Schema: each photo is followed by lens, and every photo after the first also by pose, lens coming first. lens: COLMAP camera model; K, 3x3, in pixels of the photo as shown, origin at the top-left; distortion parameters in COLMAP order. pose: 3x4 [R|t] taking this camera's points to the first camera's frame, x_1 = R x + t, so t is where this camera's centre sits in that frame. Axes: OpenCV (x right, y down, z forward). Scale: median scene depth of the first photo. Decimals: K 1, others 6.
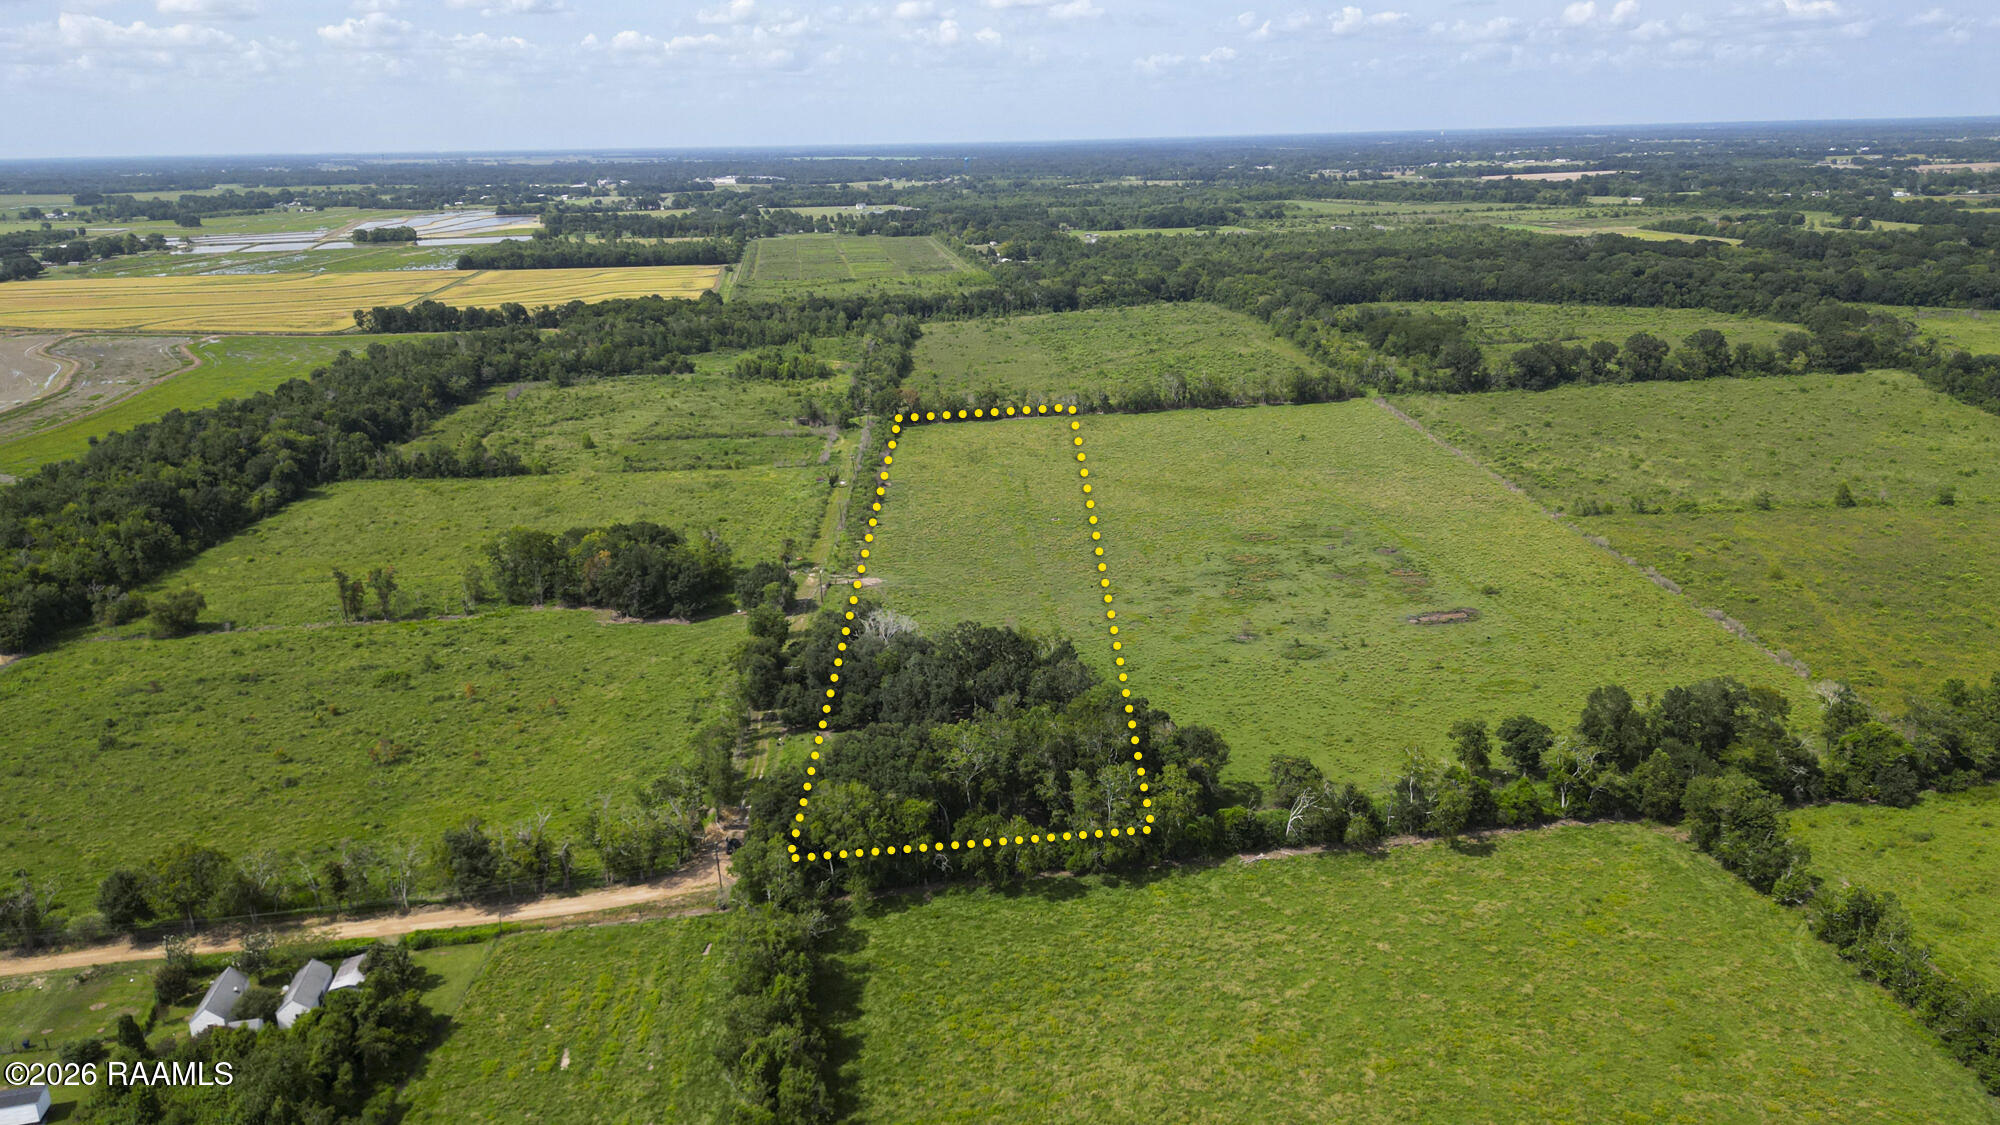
lens RADIAL K [[1386.3, 0, 987.5], [0, 1386.3, 562.2], [0, 0, 1]] dist [0.071601, -0.068318]
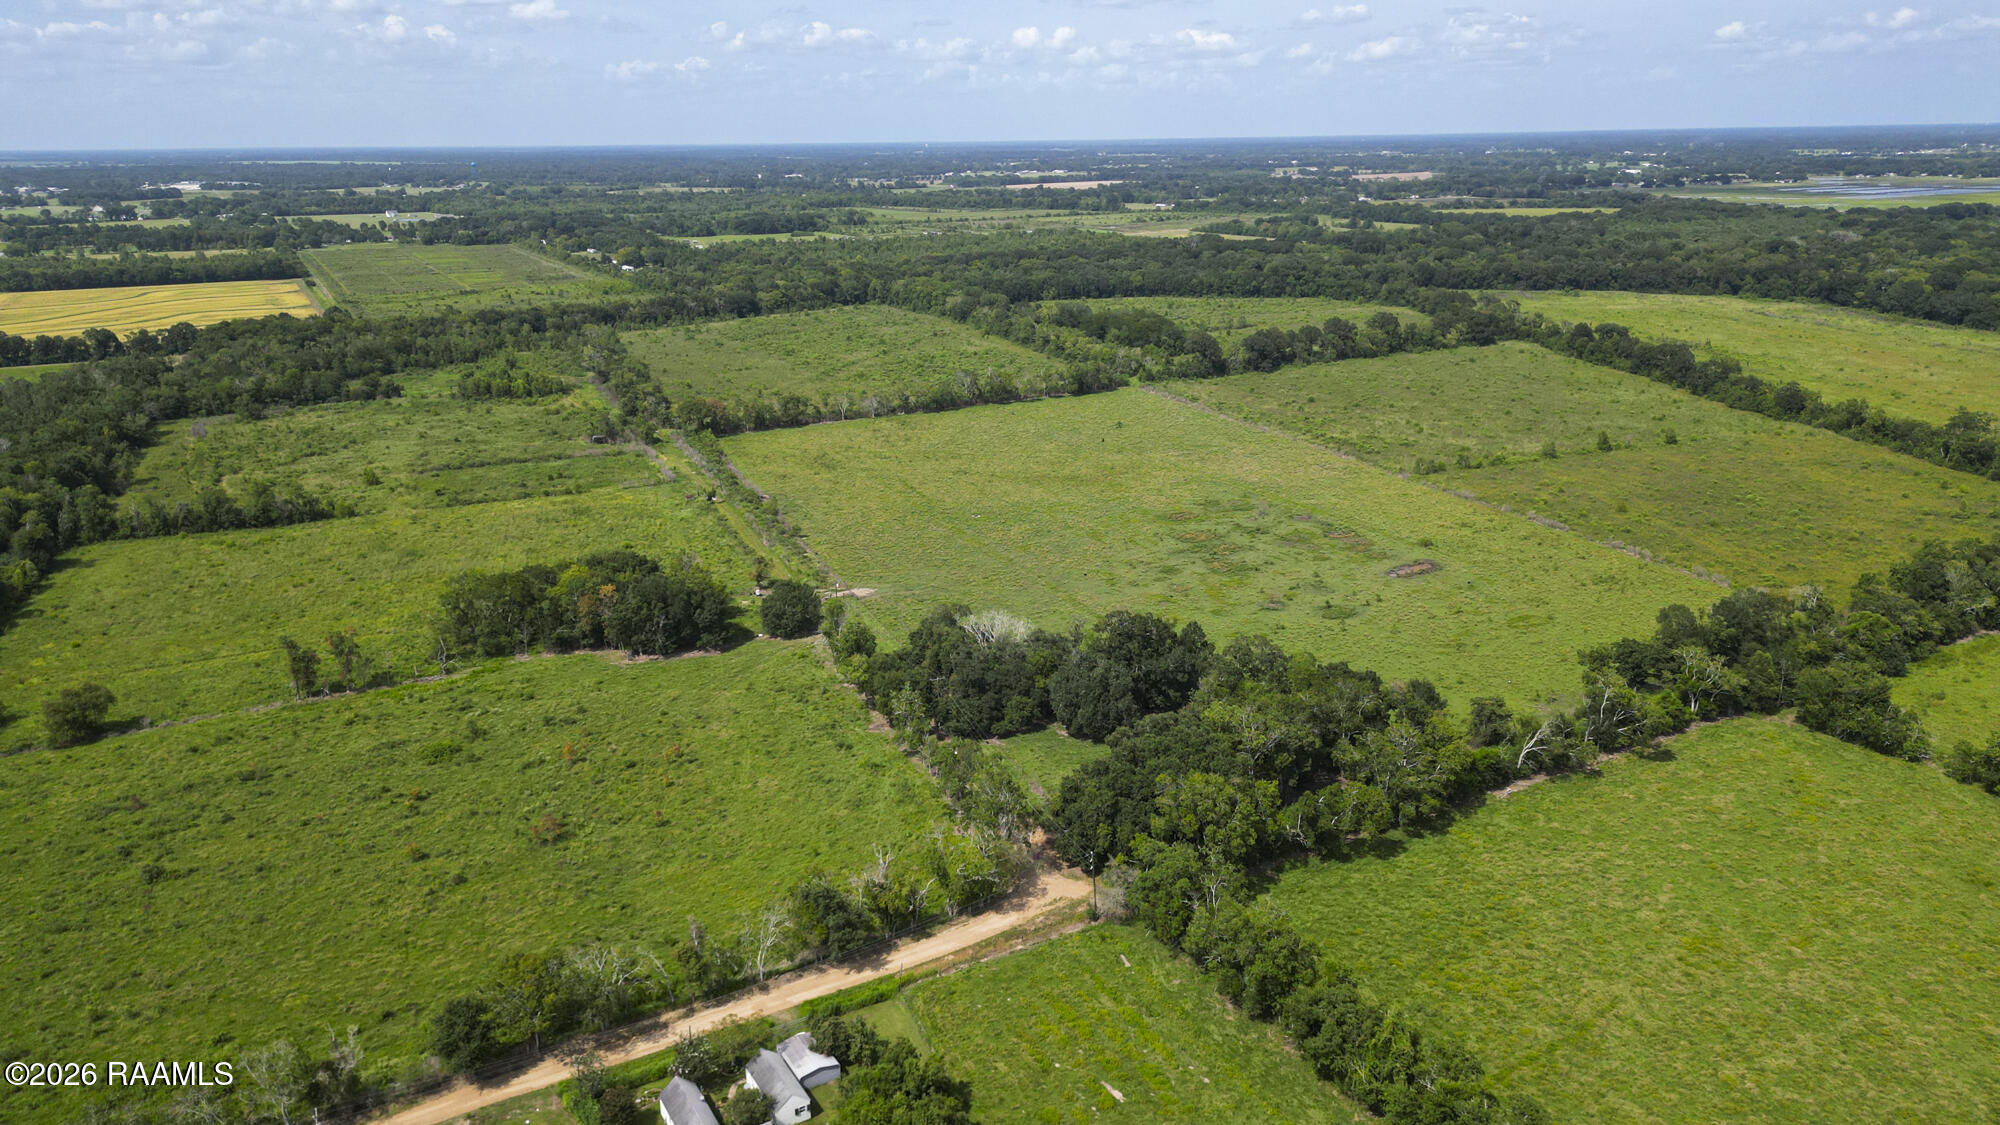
lens RADIAL K [[1386.3, 0, 987.5], [0, 1386.3, 562.2], [0, 0, 1]] dist [0.071601, -0.068318]
pose [[0.939244, -0.092525, 0.330544, -0.185437], [0.094525, 0.995472, 0.010055, -0.004772], [-0.329977, 0.021801, 0.943737, 0.037755]]
